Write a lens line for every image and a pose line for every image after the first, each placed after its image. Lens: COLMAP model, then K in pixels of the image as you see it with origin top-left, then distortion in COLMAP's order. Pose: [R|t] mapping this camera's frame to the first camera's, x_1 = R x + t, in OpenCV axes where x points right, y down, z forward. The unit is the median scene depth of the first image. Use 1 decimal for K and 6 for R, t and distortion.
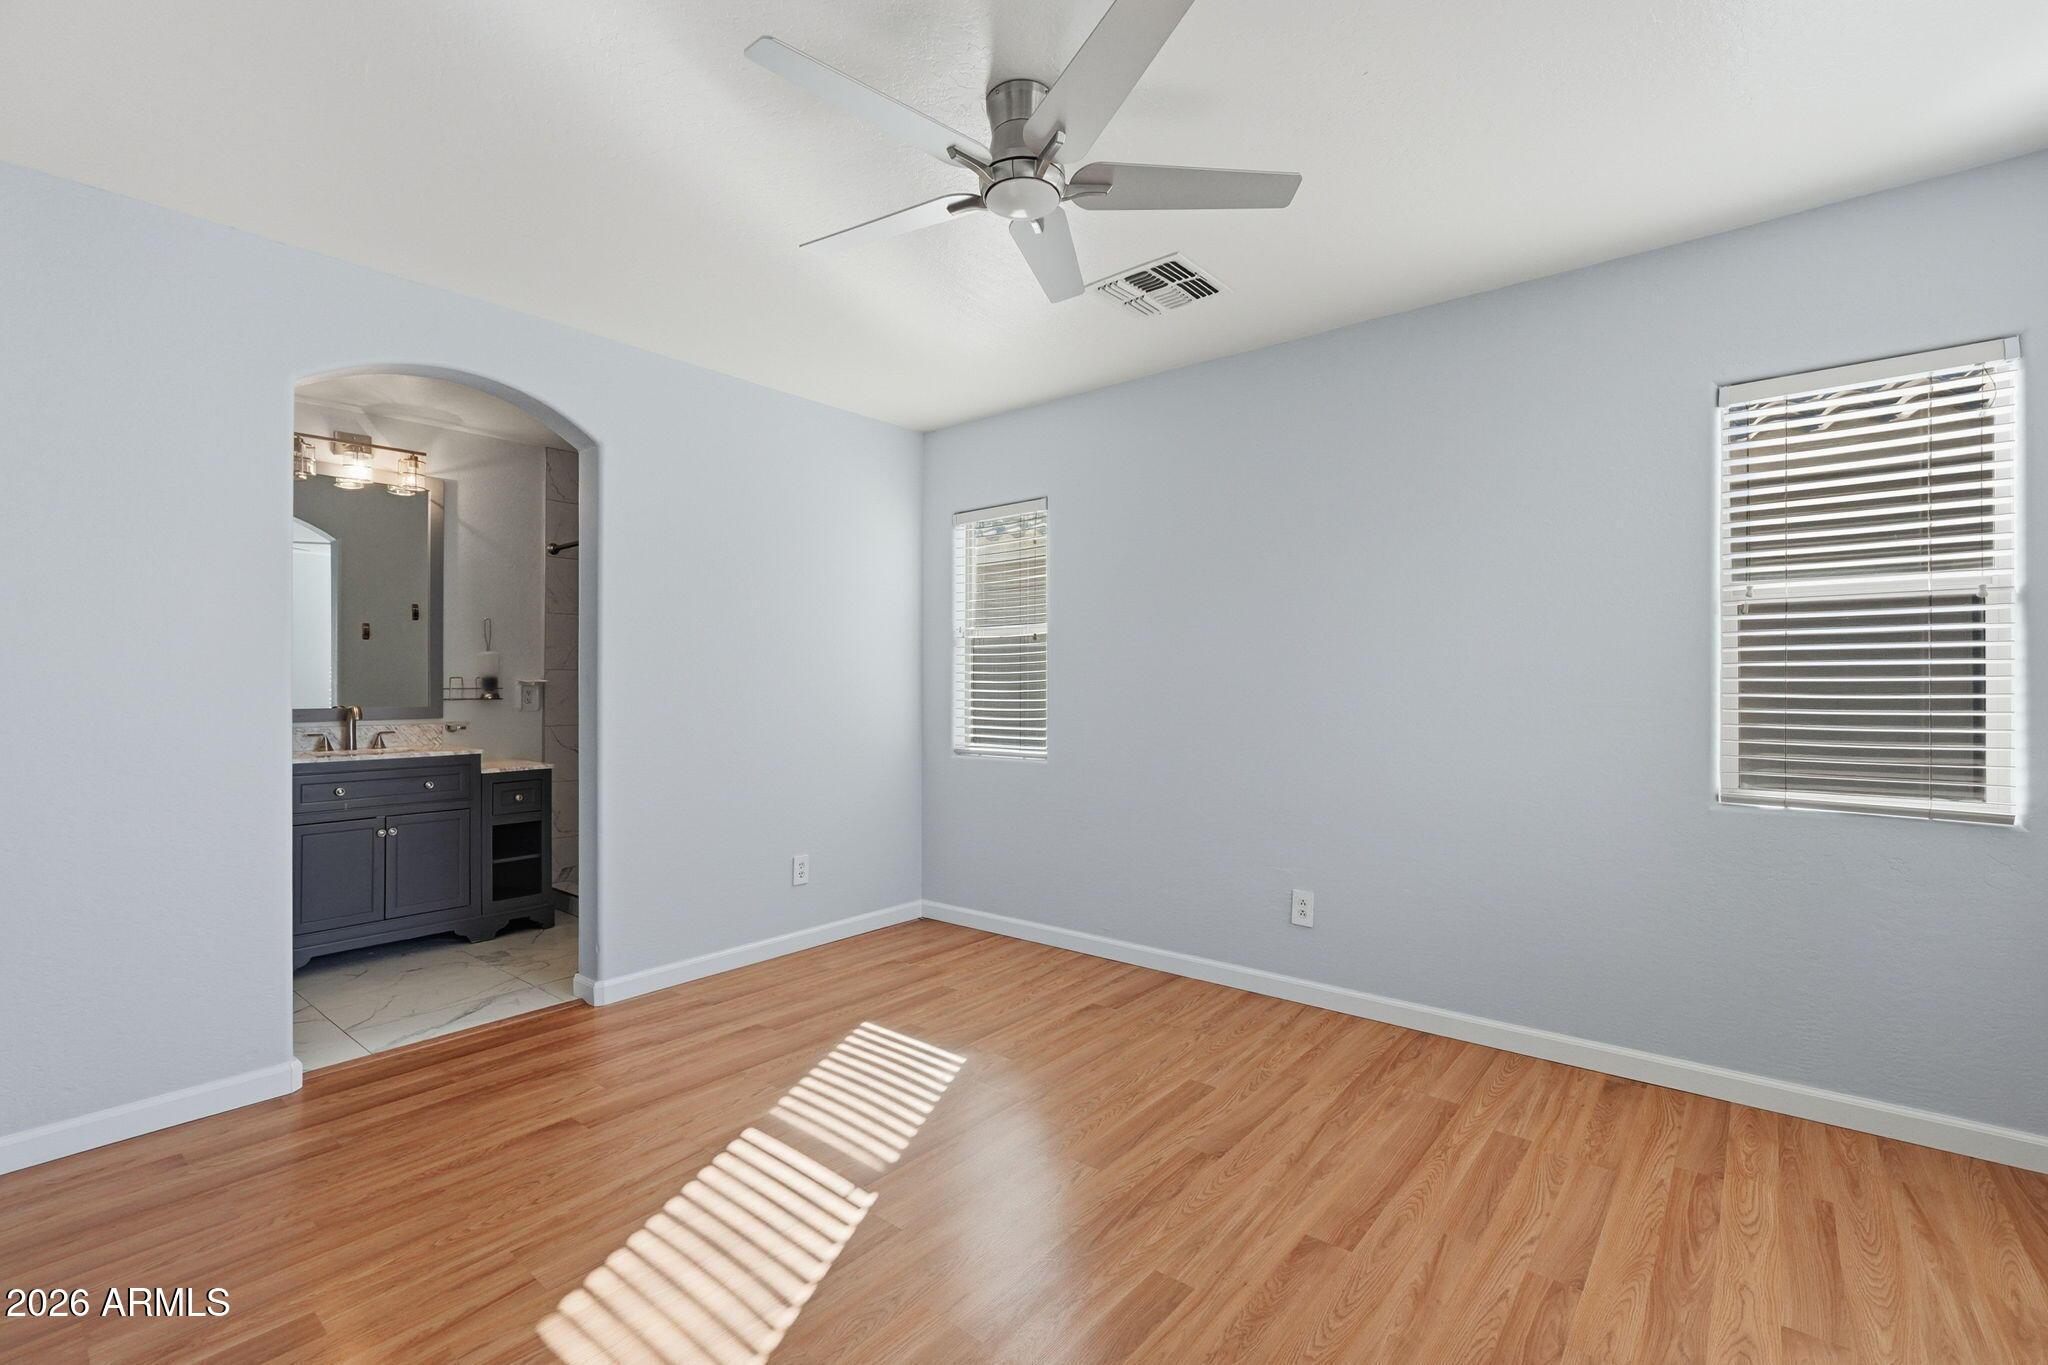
lens RADIAL K [[918.9, 0, 1027.5], [0, 918.9, 689.5], [0, 0, 1]] dist [-0.012241, 0.007232]
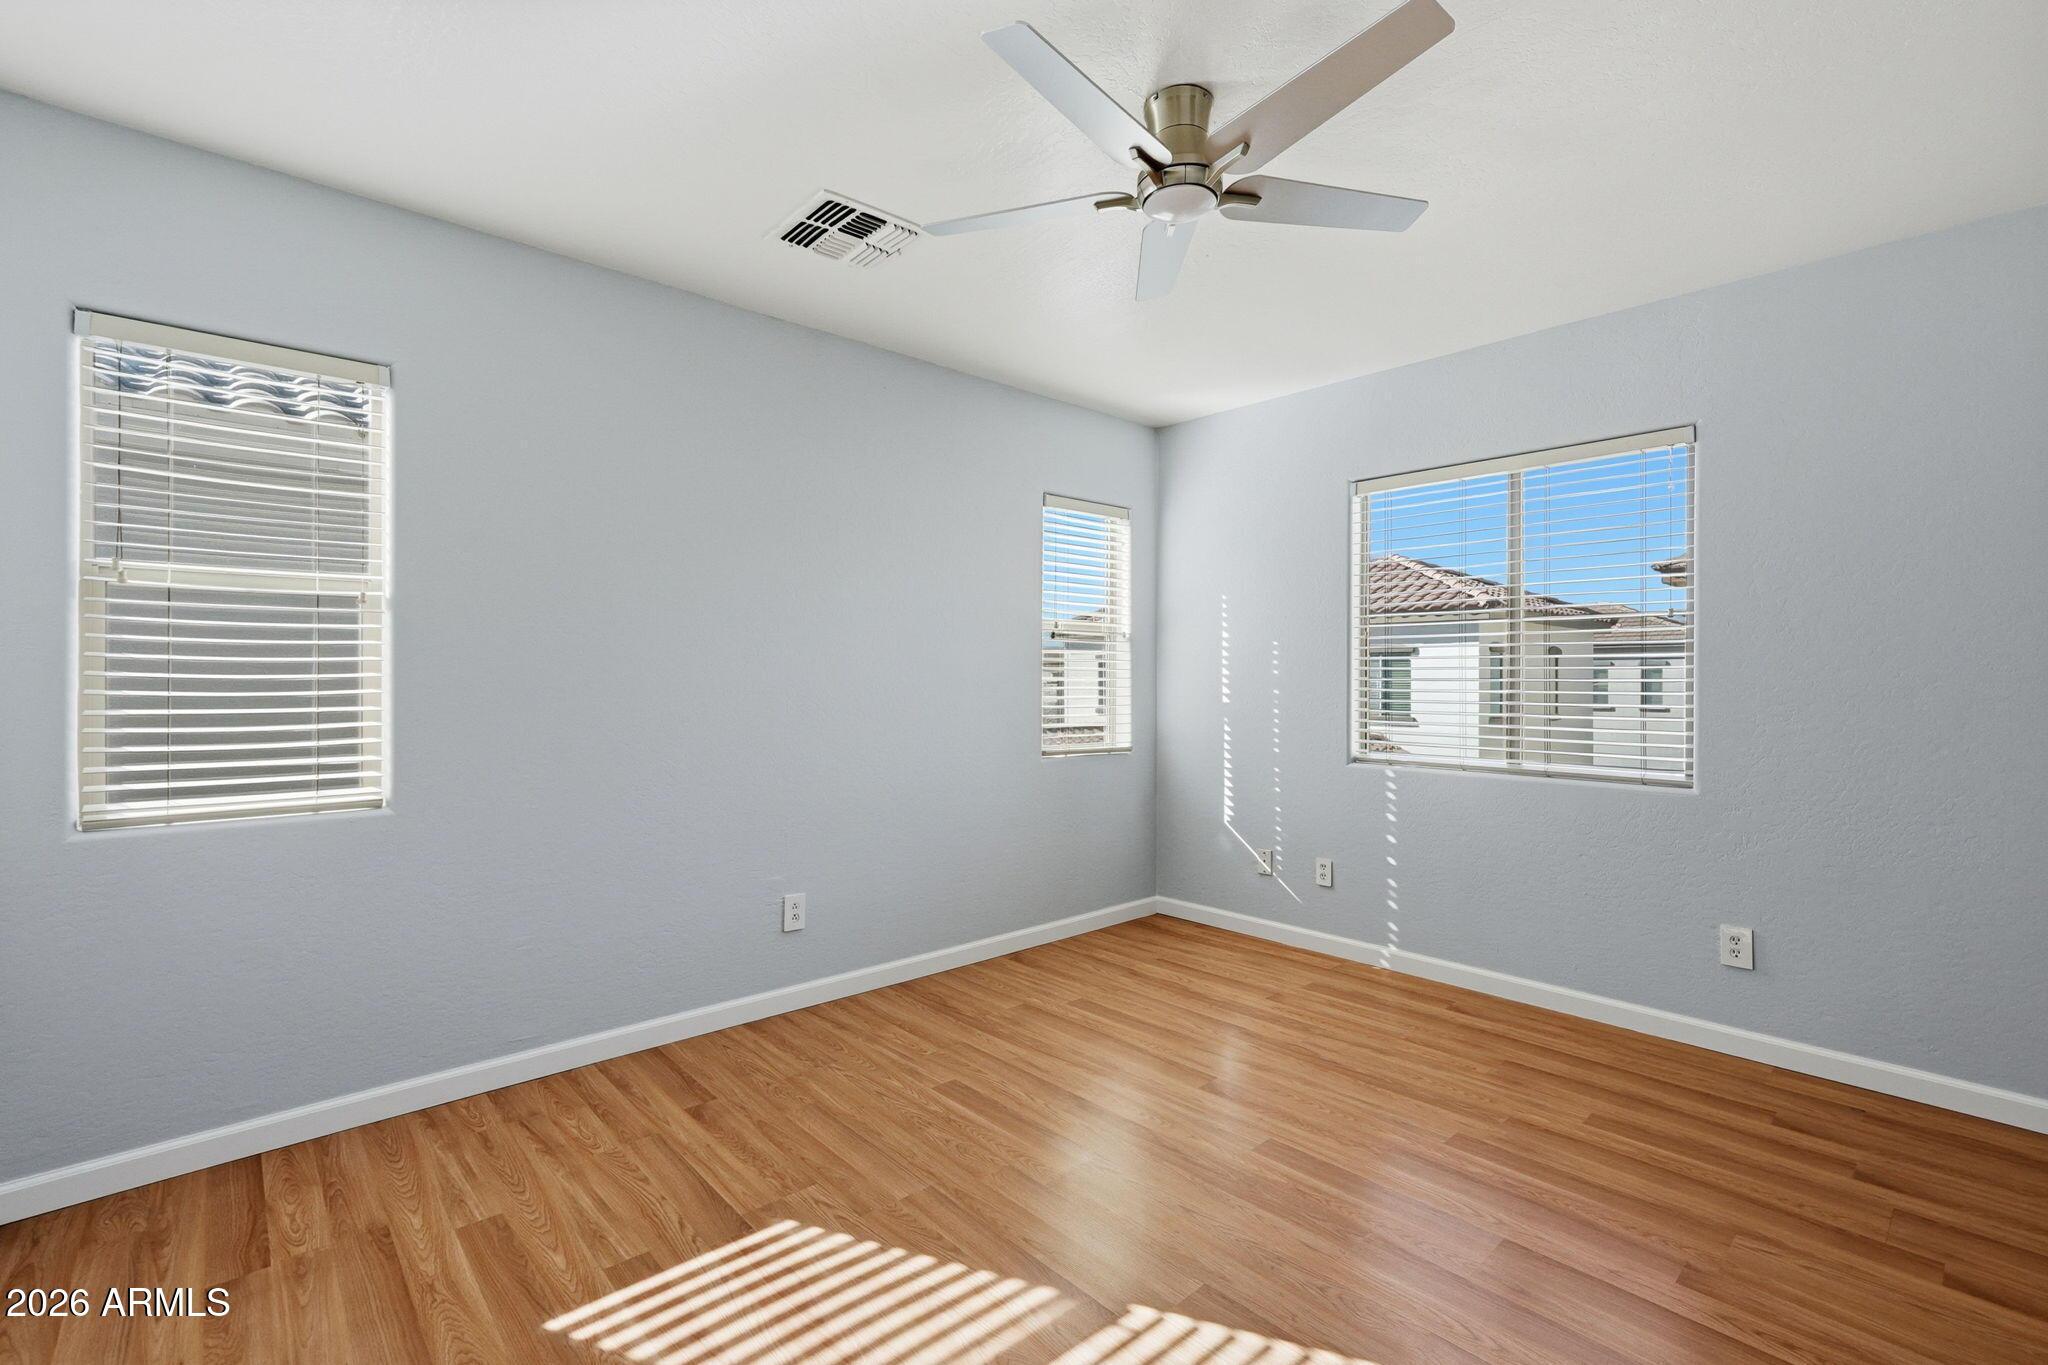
lens RADIAL K [[918.9, 0, 1029.3], [0, 918.9, 672.4], [0, 0, 1]] dist [-0.012241, 0.007232]
pose [[0.131647, 0.008256, 0.991262, -0.718072], [0.000989, 0.999964, -0.008460, -0.008293], [-0.991296, 0.002094, 0.131634, 0.706184]]
